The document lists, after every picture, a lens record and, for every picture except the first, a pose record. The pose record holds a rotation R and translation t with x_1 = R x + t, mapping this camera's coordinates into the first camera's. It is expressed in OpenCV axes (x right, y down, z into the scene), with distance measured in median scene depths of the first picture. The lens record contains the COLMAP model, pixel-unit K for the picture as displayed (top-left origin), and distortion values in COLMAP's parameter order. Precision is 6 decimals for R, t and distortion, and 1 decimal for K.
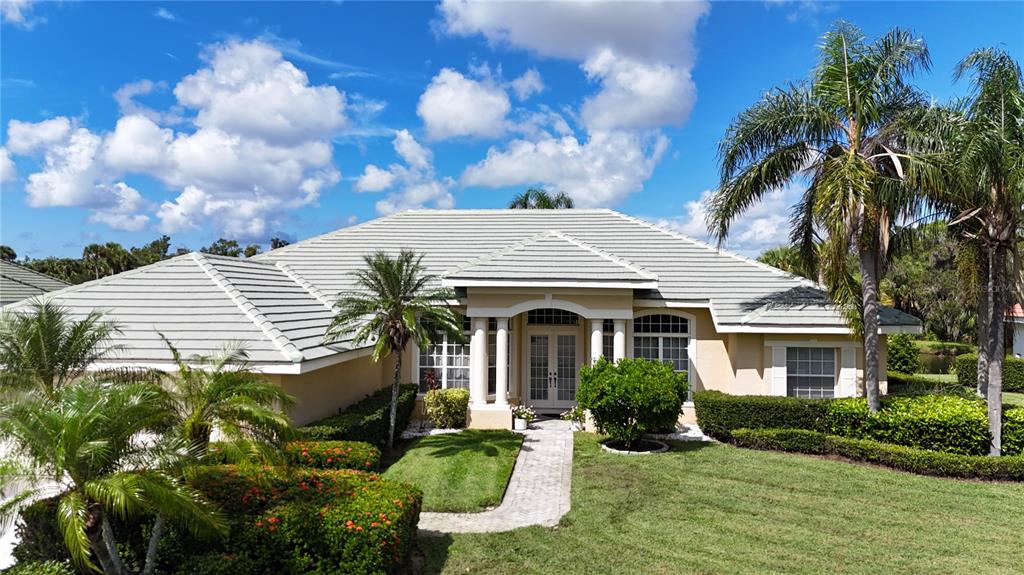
lens RADIAL K [[704.9, 0, 512.0], [0, 704.9, 287.5], [0, 0, 1]] dist [0.009745, 0.001043]
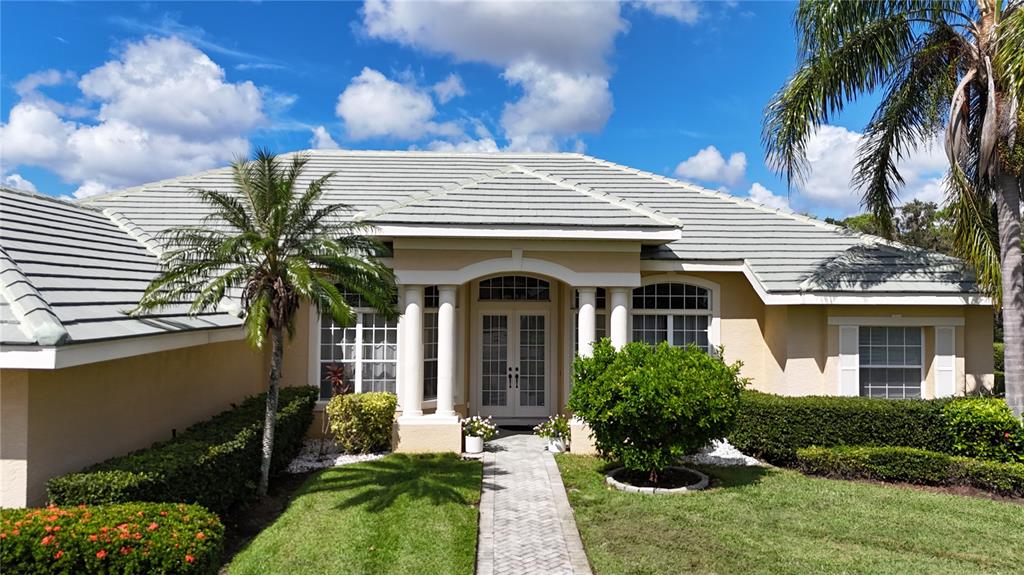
lens RADIAL K [[704.9, 0, 512.0], [0, 704.9, 287.5], [0, 0, 1]] dist [0.009745, 0.001043]
pose [[0.993326, 0.002664, 0.115306, -0.030093], [-0.002623, 0.999996, -0.000508, 0.045924], [-0.115307, 0.000202, 0.993330, 0.335302]]
